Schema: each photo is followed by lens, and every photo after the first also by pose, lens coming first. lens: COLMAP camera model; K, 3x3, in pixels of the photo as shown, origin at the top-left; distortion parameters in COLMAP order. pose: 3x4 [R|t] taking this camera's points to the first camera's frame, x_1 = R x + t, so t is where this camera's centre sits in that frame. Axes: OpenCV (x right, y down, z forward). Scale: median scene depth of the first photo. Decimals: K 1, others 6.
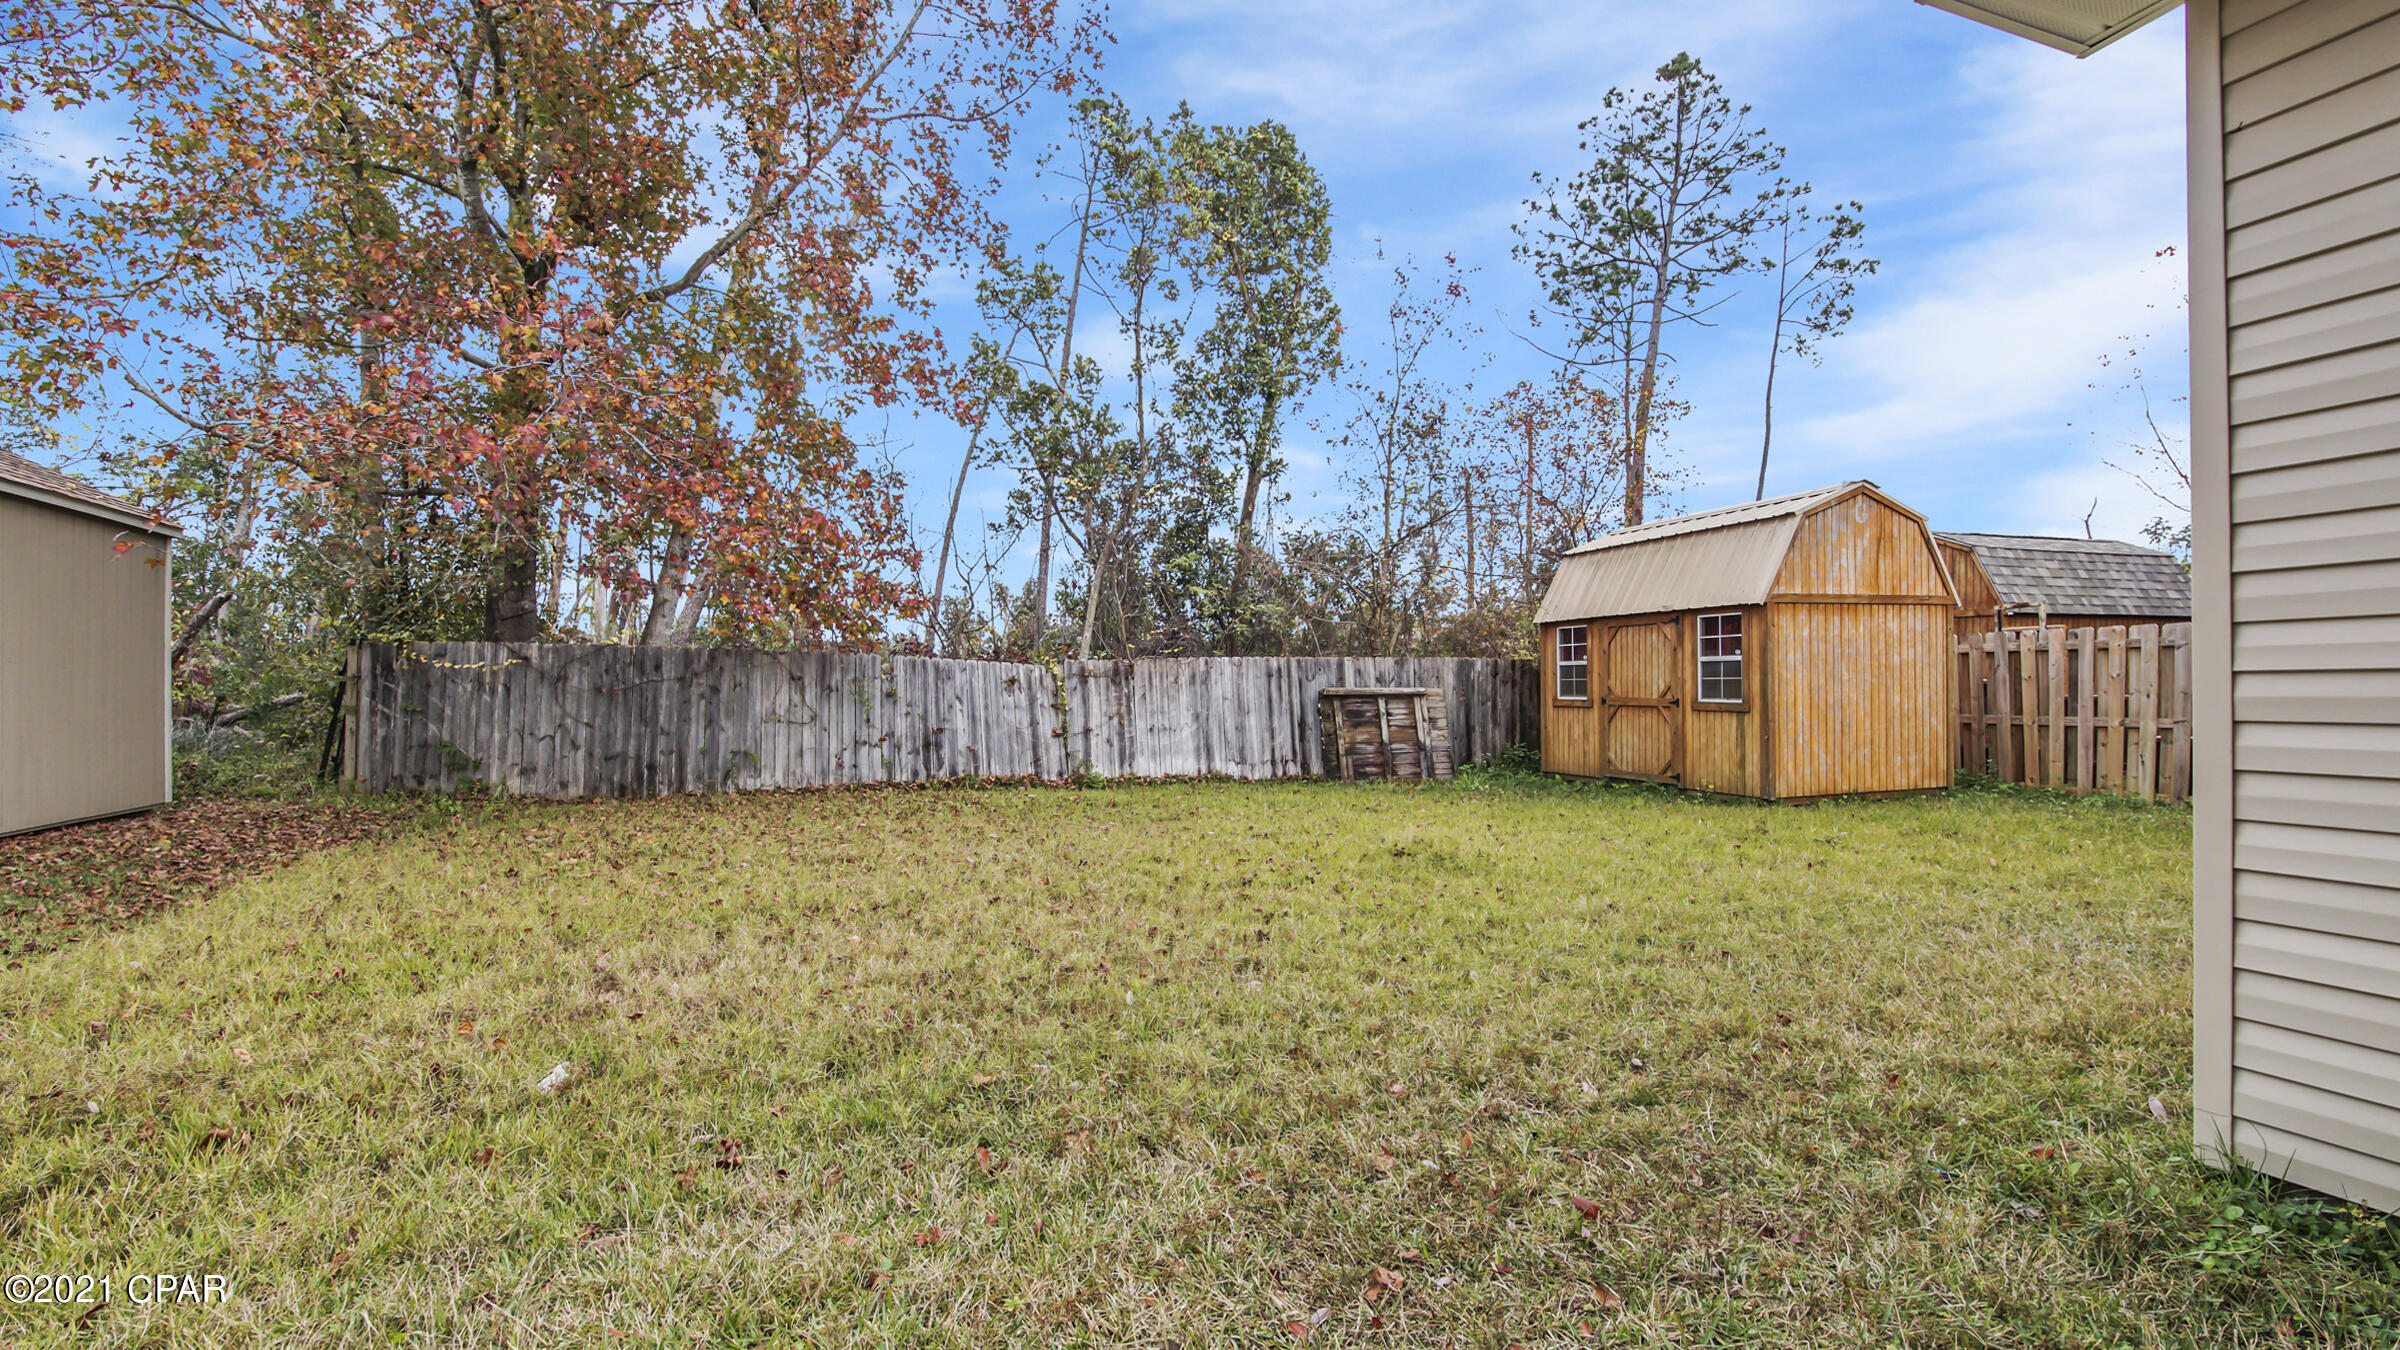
lens RADIAL K [[1095.7, 0, 1195.7], [0, 1095.7, 697.1], [0, 0, 1]] dist [-0.031832, 0.000129]
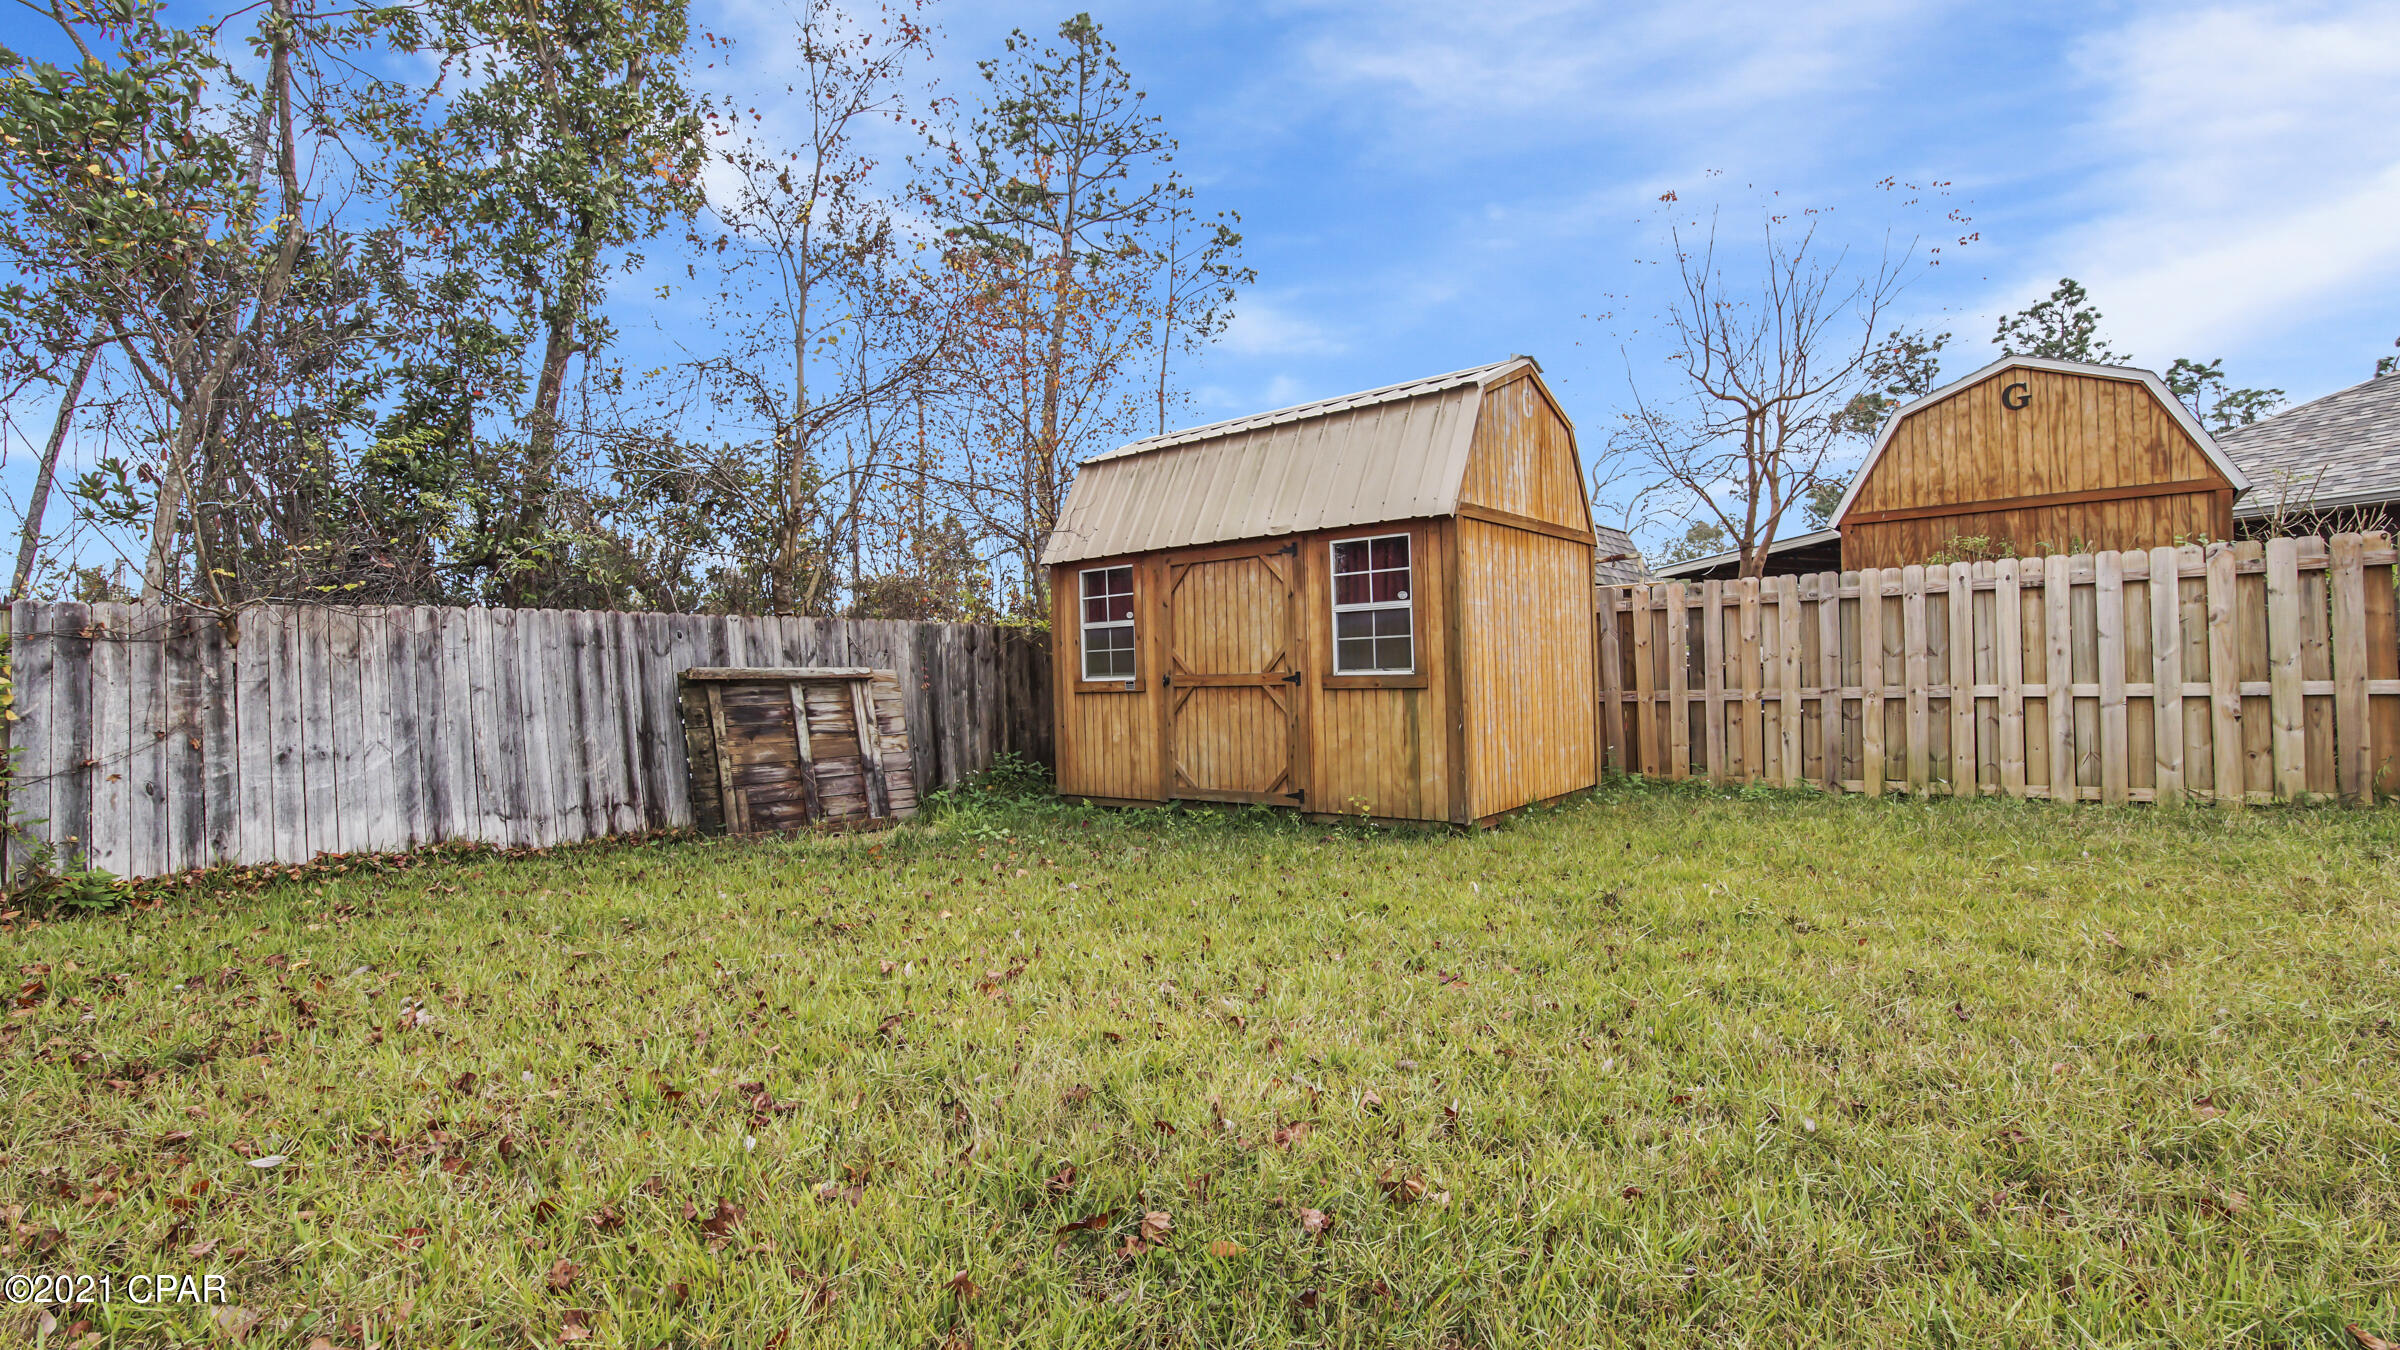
lens RADIAL K [[1095.7, 0, 1195.7], [0, 1095.7, 697.1], [0, 0, 1]] dist [-0.031832, 0.000129]
pose [[0.845882, -0.019136, 0.533026, 0.041826], [0.022058, 0.999756, 0.000887, 0.011874], [-0.532914, 0.011007, 0.846098, 0.410697]]
